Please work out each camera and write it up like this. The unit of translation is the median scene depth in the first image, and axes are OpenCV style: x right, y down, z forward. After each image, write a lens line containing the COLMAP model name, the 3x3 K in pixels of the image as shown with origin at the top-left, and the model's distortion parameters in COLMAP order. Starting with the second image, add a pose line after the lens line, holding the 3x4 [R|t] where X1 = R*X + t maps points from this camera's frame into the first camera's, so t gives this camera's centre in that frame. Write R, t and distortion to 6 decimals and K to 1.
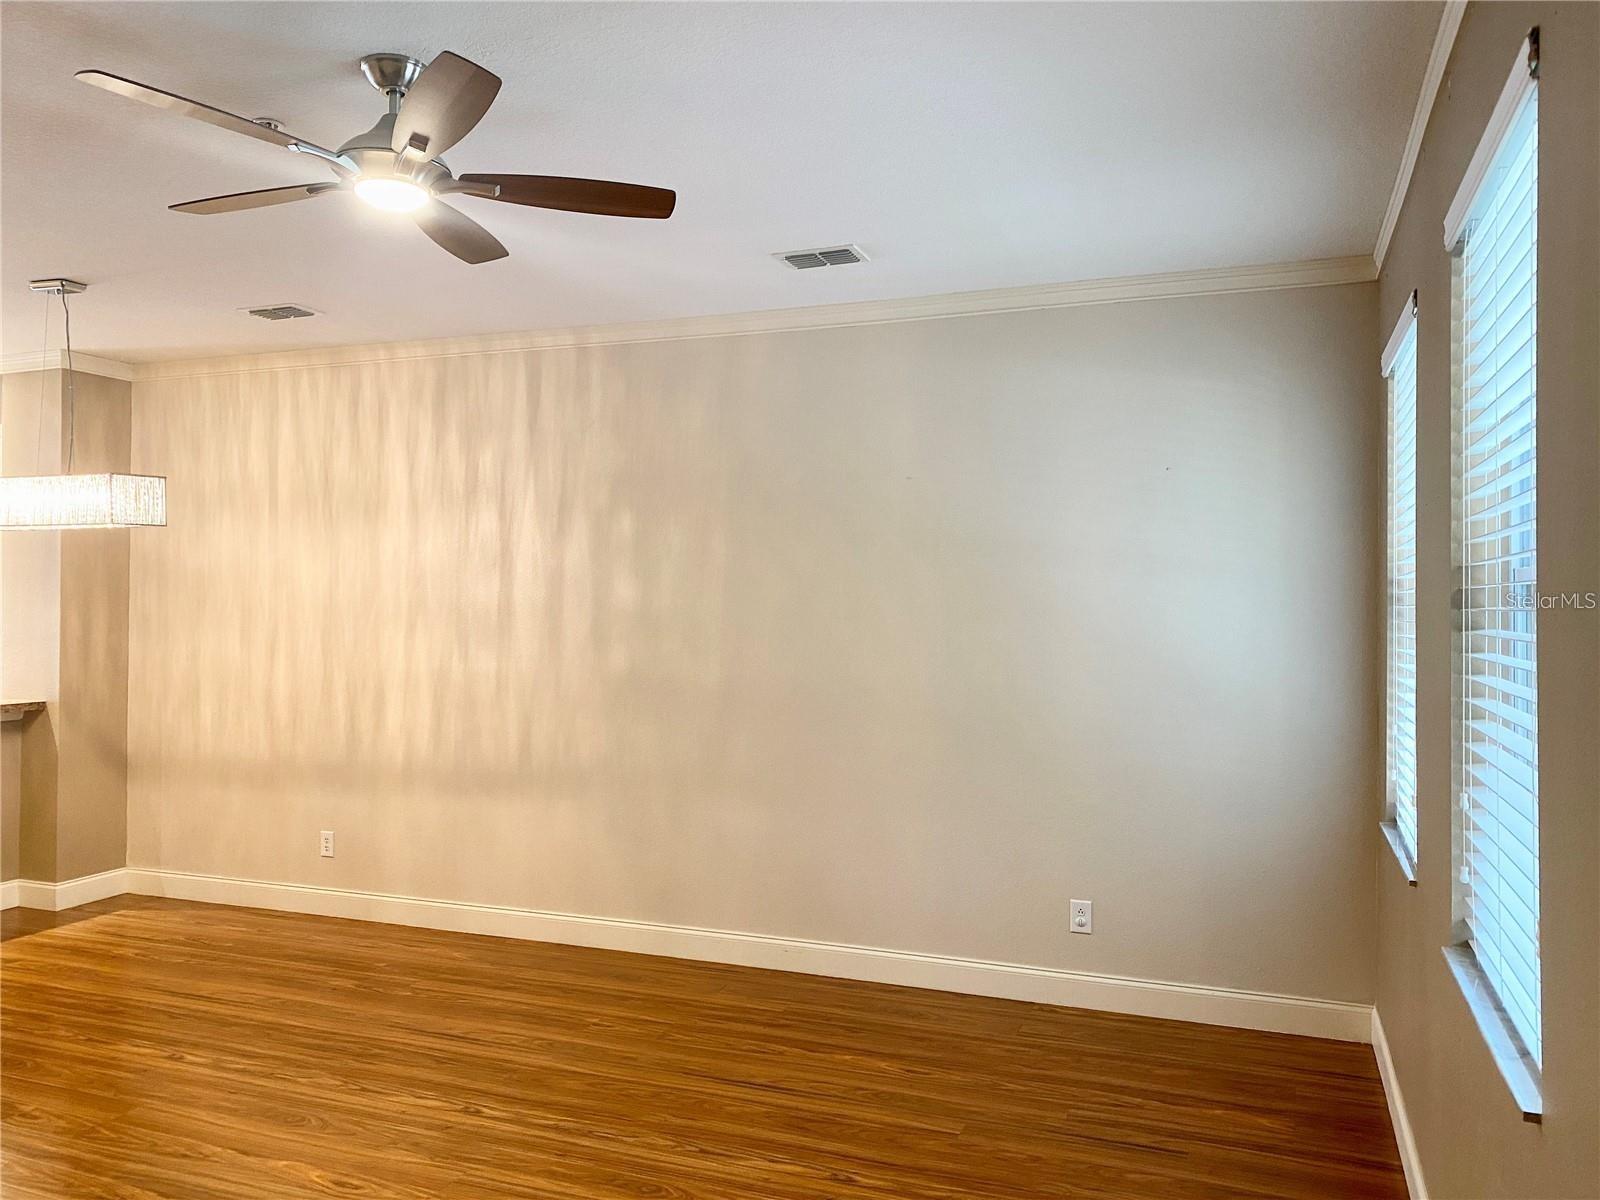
lens RADIAL K [[1234.9, 0, 792.4], [0, 1234.9, 588.9], [0, 0, 1]] dist [0.046257, -0.045338]
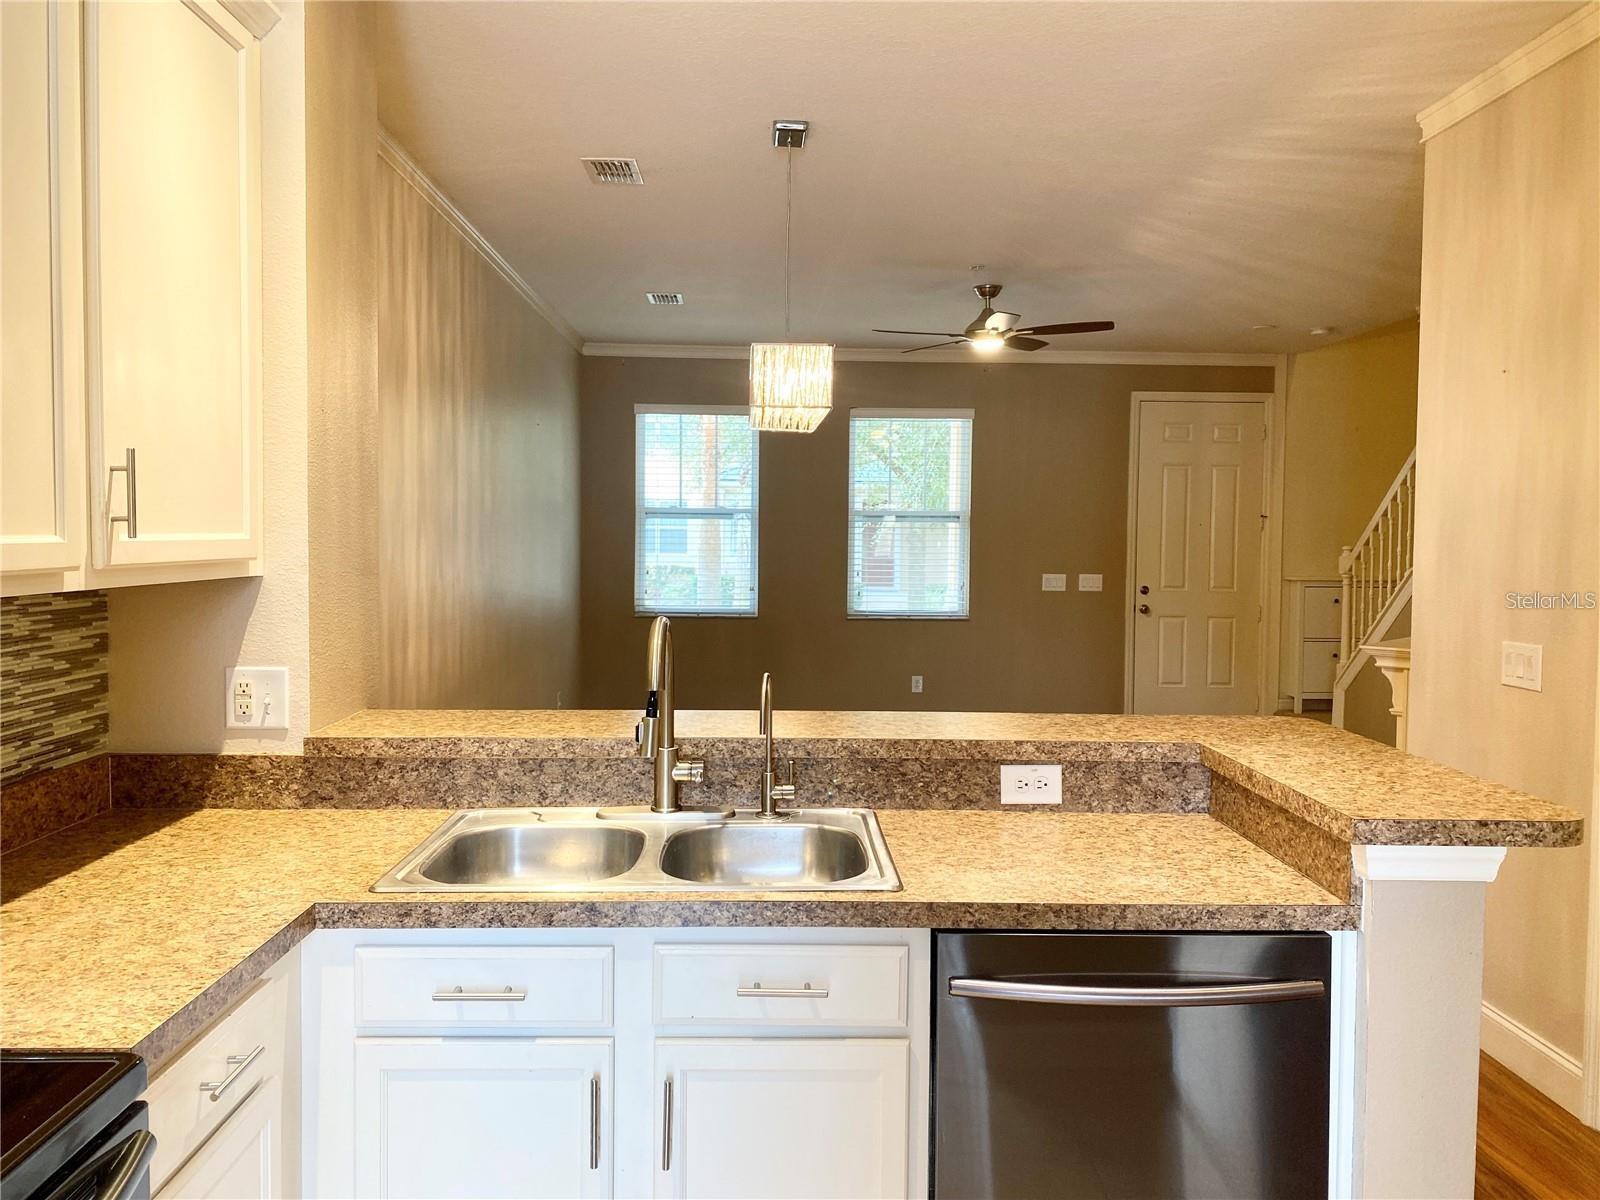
lens RADIAL K [[1234.9, 0, 788.8], [0, 1234.9, 599.2], [0, 0, 1]] dist [0.046257, -0.045338]
pose [[-0.386467, -0.058213, 0.920464, -1.222871], [-0.021614, 0.998304, 0.054061, 0.025598], [-0.922050, 0.000998, -0.387069, 1.177698]]
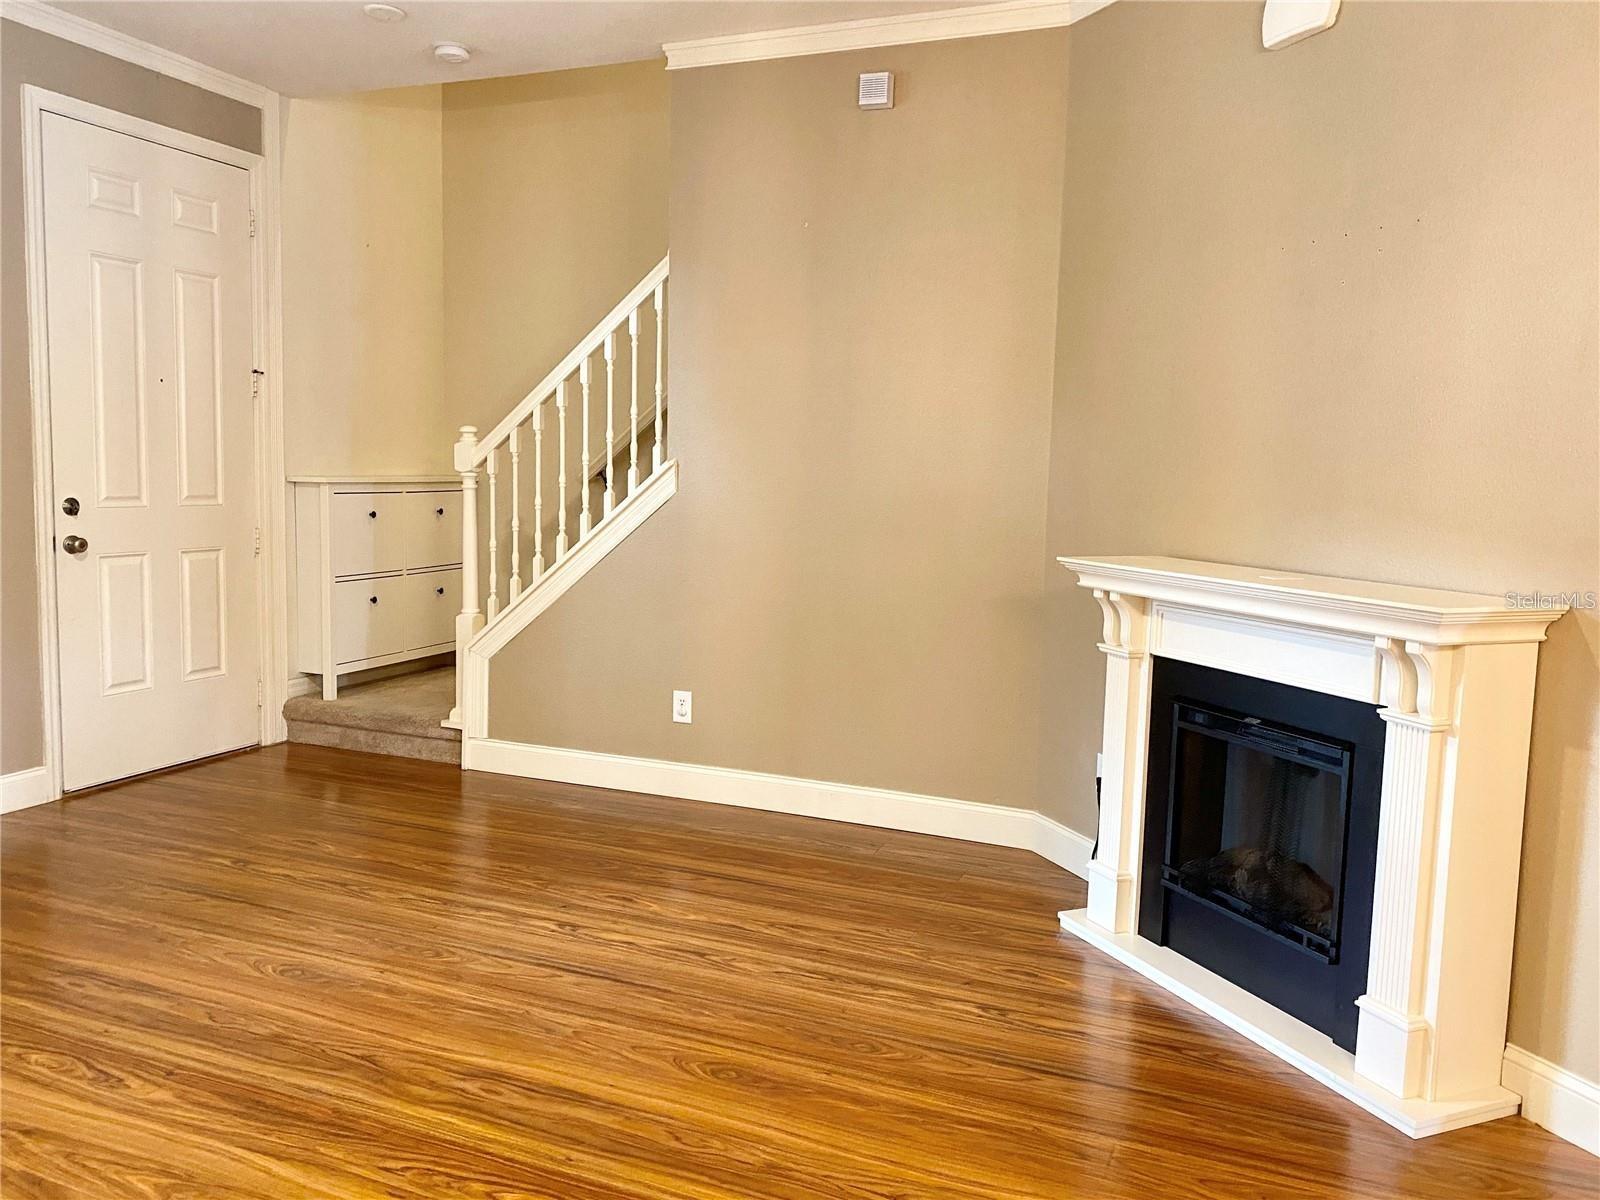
lens RADIAL K [[1234.9, 0, 794.2], [0, 1234.9, 595.7], [0, 0, 1]] dist [0.046257, -0.045338]
pose [[-0.999142, -0.034022, 0.023632, -0.393131], [-0.031594, 0.994835, 0.096465, 0.056409], [-0.026792, 0.095635, -0.995056, 0.917814]]
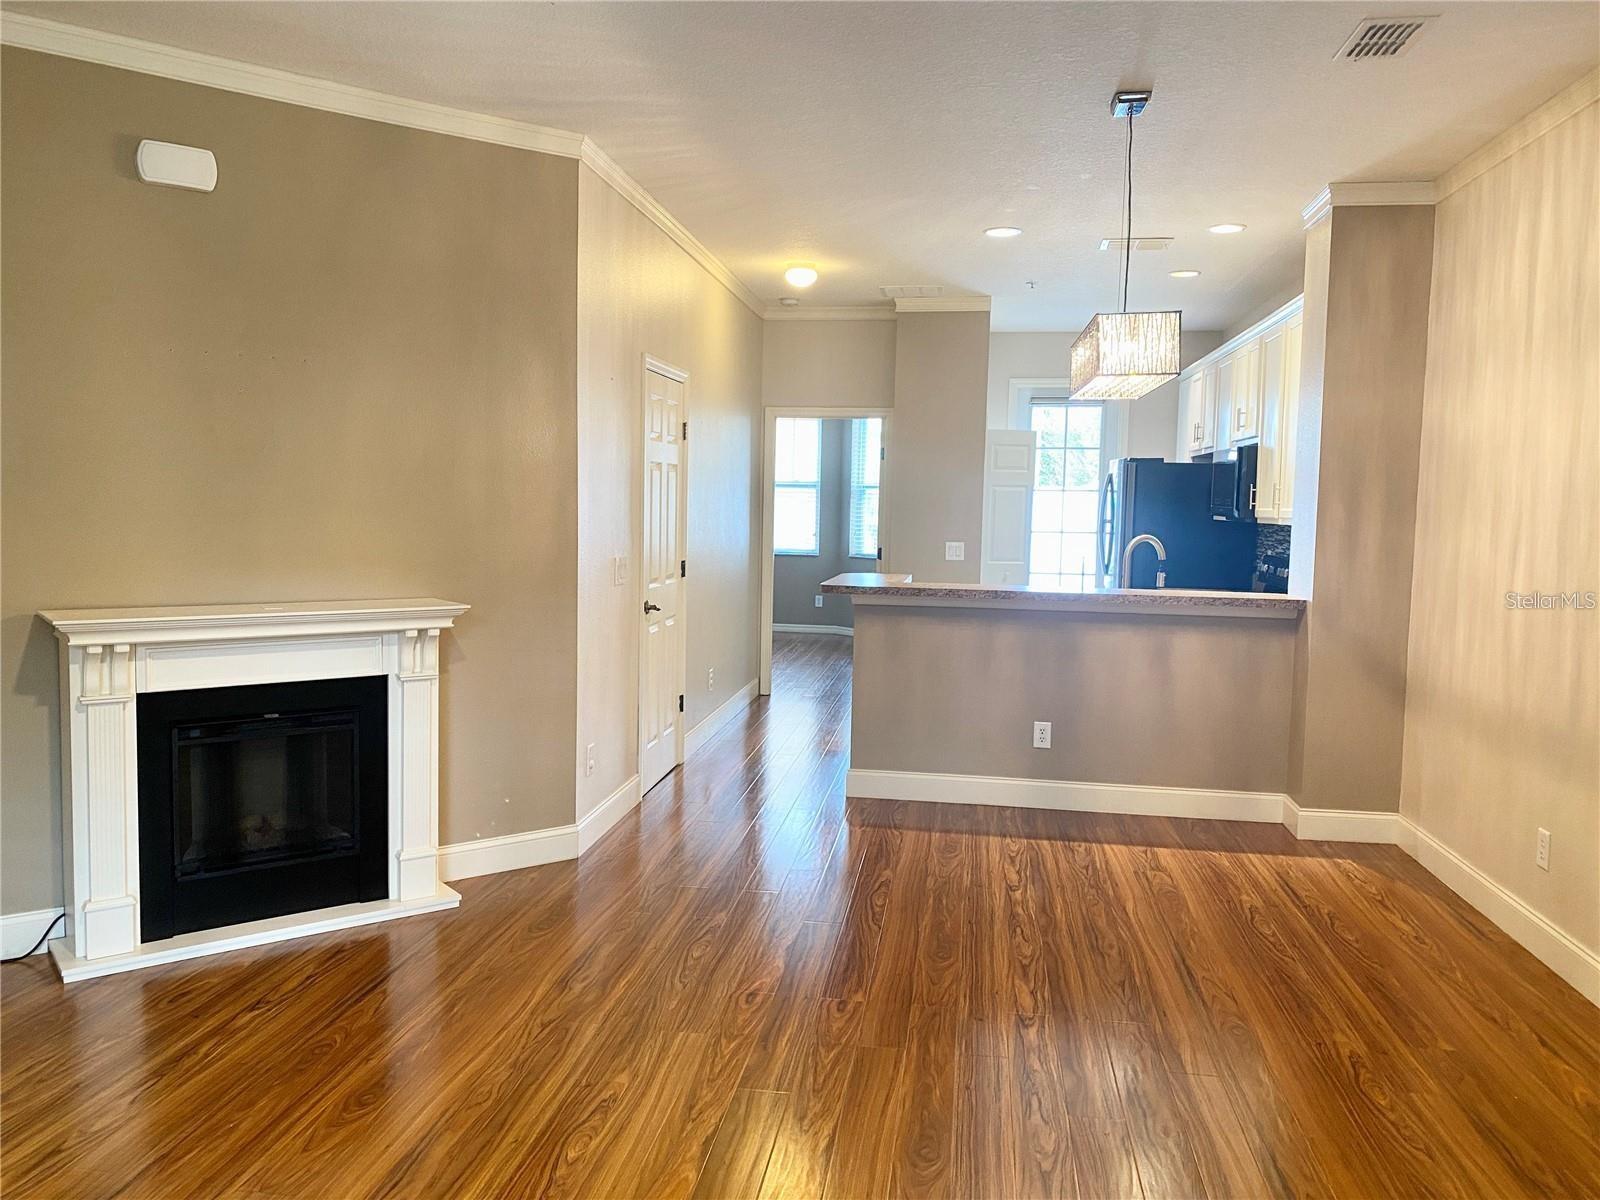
lens RADIAL K [[1234.9, 0, 792.6], [0, 1234.9, 585.2], [0, 0, 1]] dist [0.046257, -0.045338]
pose [[0.219252, 0.067590, -0.973324, 0.187684], [-0.009086, 0.997696, 0.067236, 0.028386], [0.975626, -0.005898, 0.219361, 0.519528]]
